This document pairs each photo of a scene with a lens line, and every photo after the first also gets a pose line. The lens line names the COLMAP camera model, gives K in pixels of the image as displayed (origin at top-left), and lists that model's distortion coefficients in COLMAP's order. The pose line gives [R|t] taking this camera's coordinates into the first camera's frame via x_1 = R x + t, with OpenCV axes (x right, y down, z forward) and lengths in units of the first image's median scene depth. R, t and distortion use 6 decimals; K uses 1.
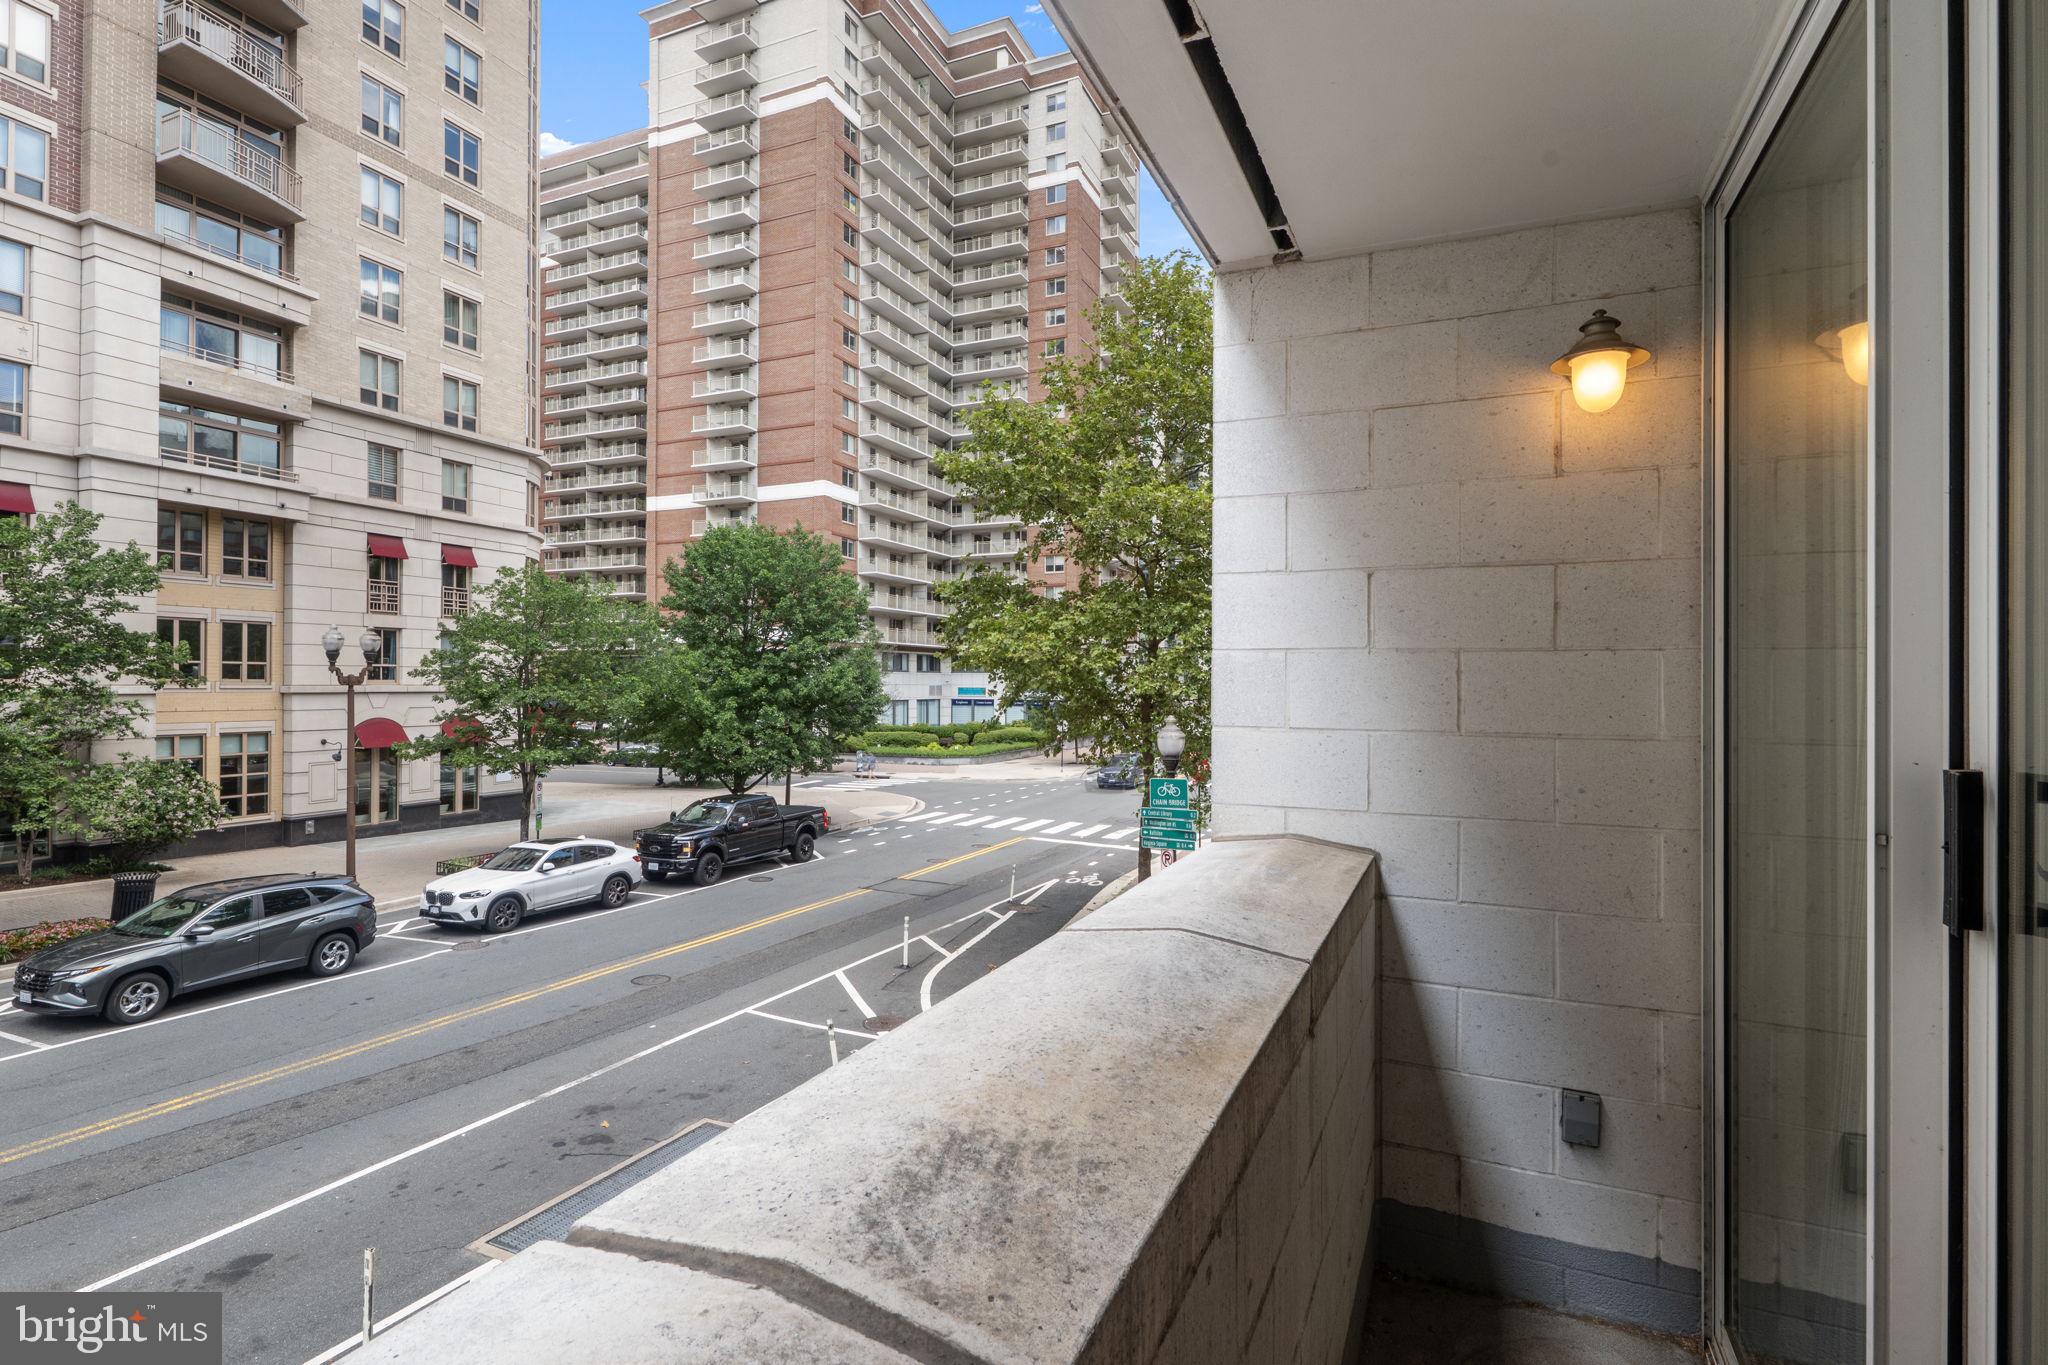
lens RADIAL K [[987.6, 0, 1023.1], [0, 987.6, 682.0], [0, 0, 1]] dist [-0.000505, 0.000068]
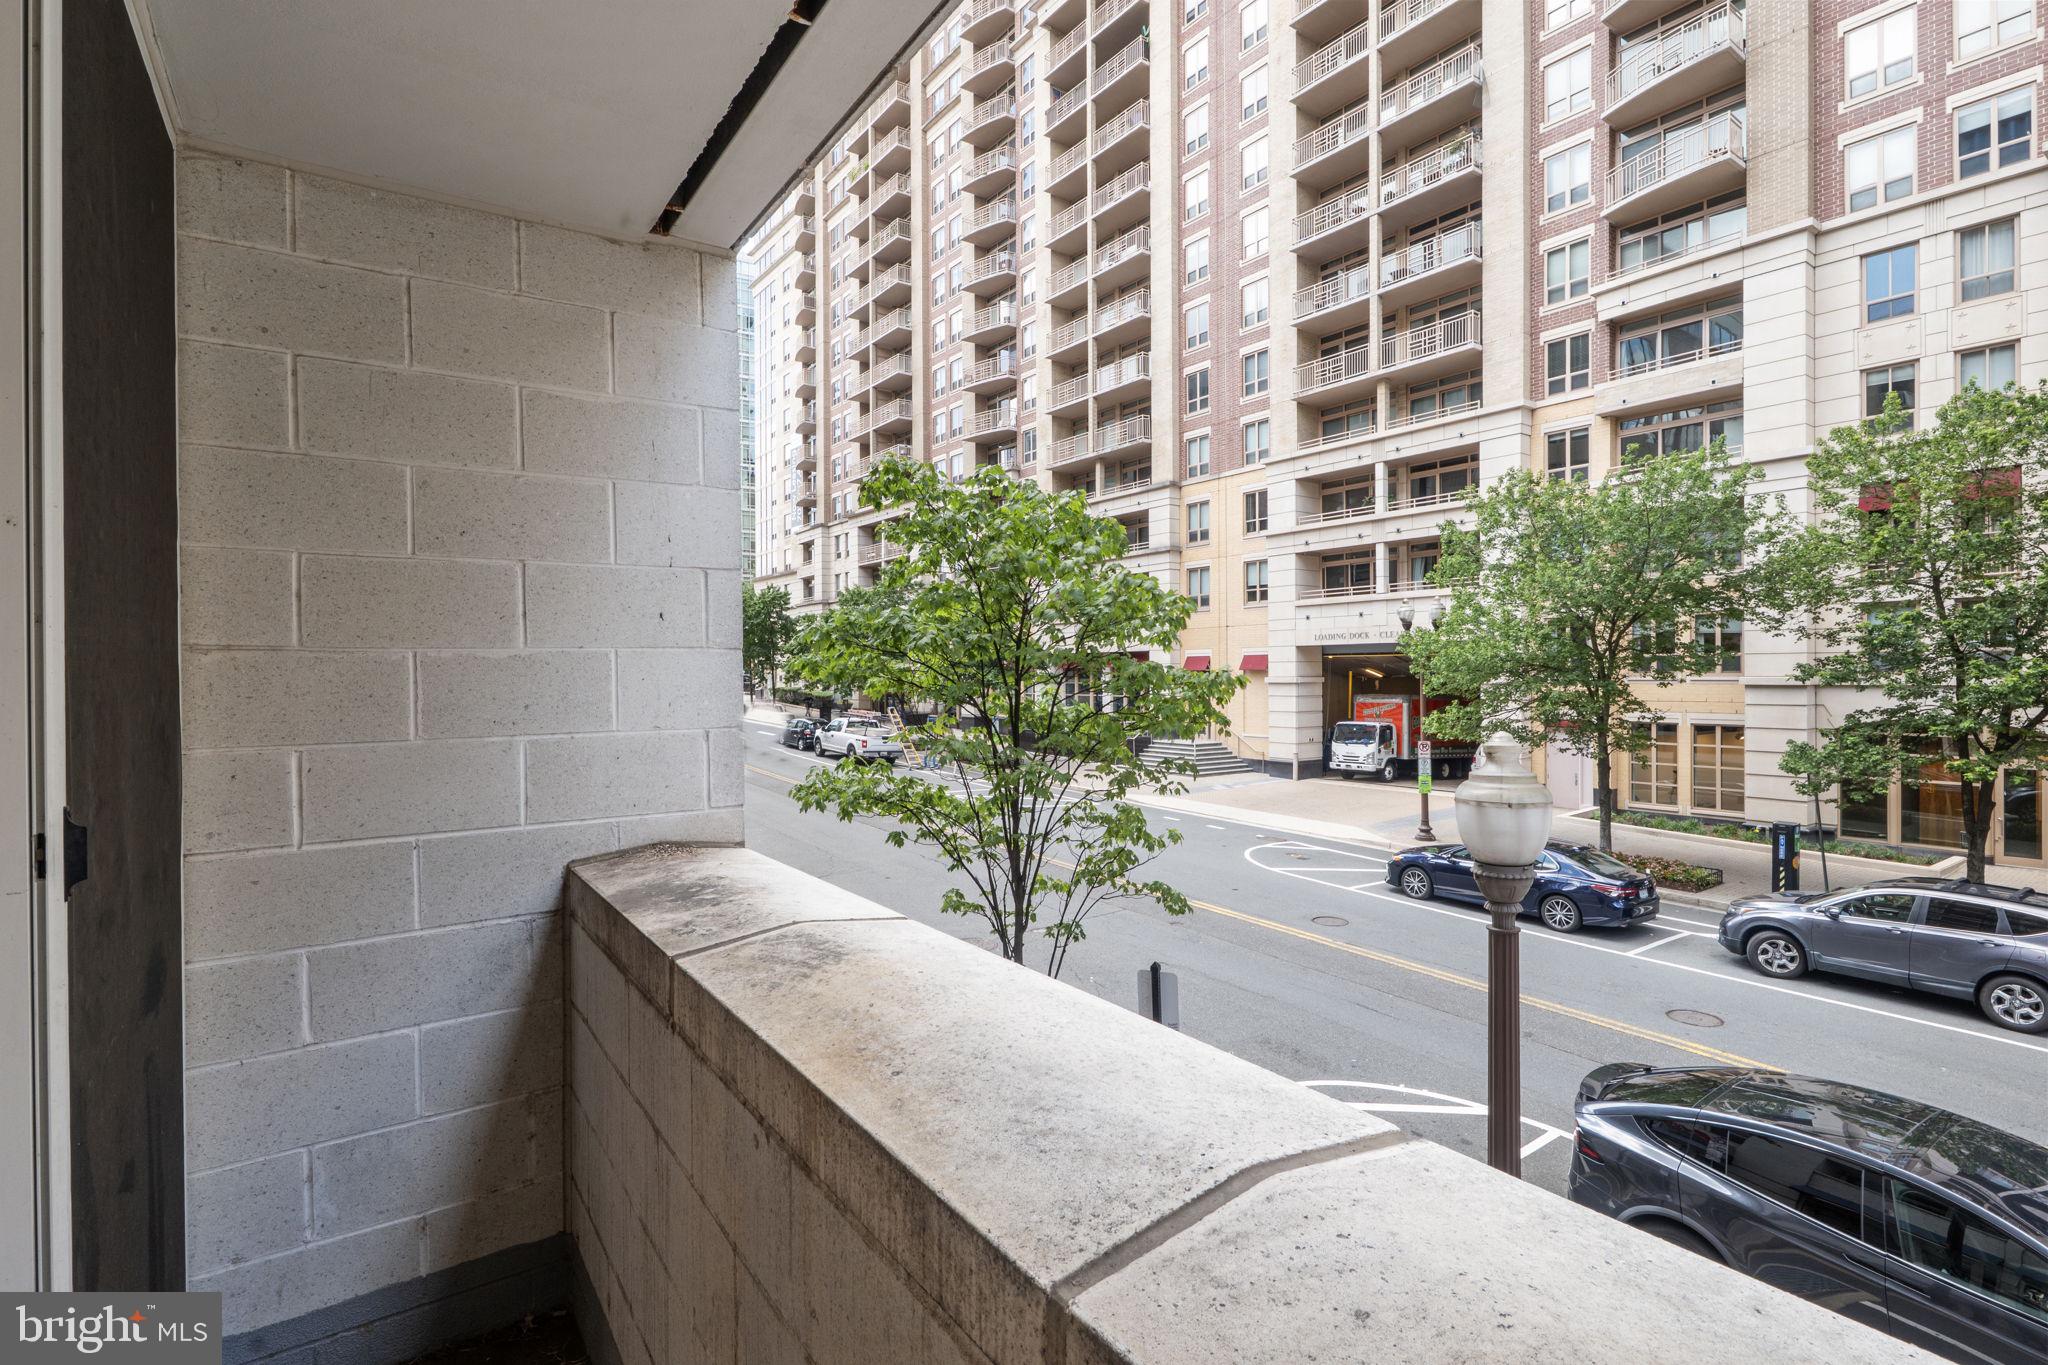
lens RADIAL K [[950.1, 0, 1022.8], [0, 950.1, 674.1], [0, 0, 1]] dist [0.001834, 0.000041]
pose [[-0.496046, 0.010277, -0.868235, 0.945197], [0.008408, 0.999940, 0.007032, -0.021840], [0.868255, -0.003812, -0.496103, 1.657764]]
